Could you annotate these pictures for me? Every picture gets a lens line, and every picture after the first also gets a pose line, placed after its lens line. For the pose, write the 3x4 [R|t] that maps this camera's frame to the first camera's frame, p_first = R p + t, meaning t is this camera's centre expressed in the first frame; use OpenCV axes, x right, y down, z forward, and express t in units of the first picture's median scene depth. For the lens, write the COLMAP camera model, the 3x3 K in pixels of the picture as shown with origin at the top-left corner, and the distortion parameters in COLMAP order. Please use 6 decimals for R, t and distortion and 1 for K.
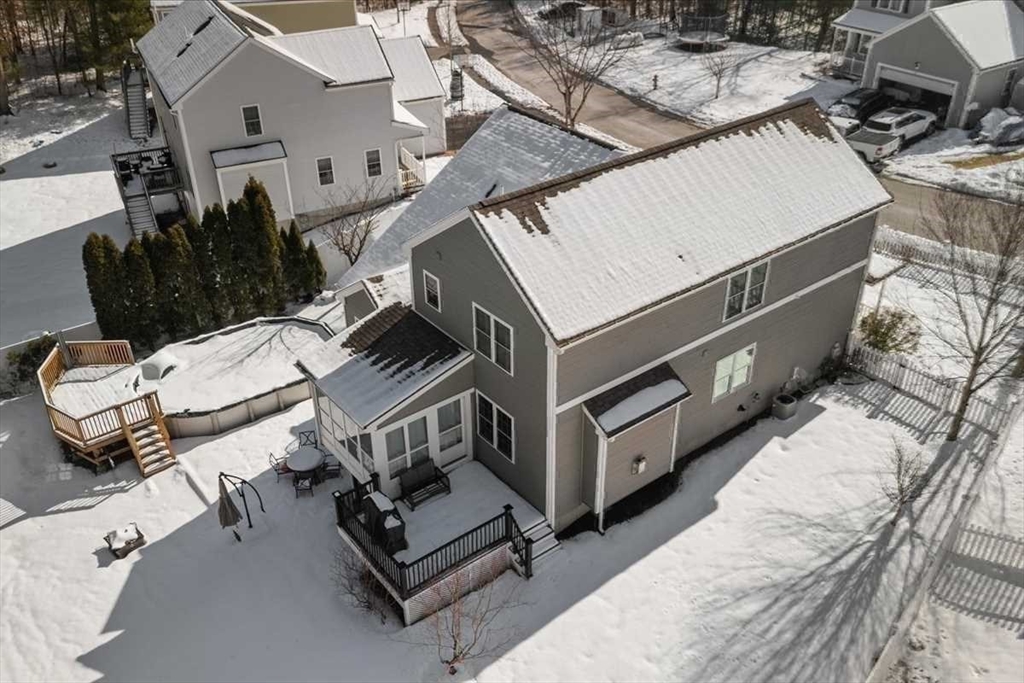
lens RADIAL K [[845.6, 0, 512.0], [0, 845.6, 341.5], [0, 0, 1]] dist [0.150557, -0.232517]
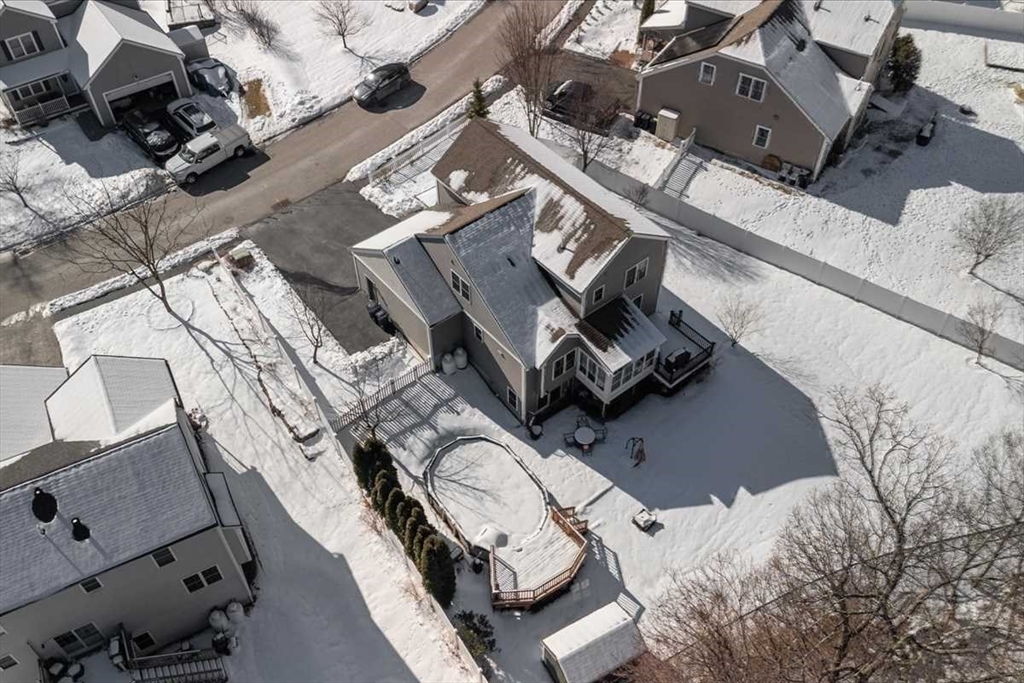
lens RADIAL K [[845.6, 0, 512.0], [0, 845.6, 341.5], [0, 0, 1]] dist [0.150557, -0.232517]
pose [[-0.010304, -0.745669, 0.666237, -1.225165], [0.554048, 0.550391, 0.624580, -1.105254], [-0.832421, 0.375563, 0.407465, 0.355400]]
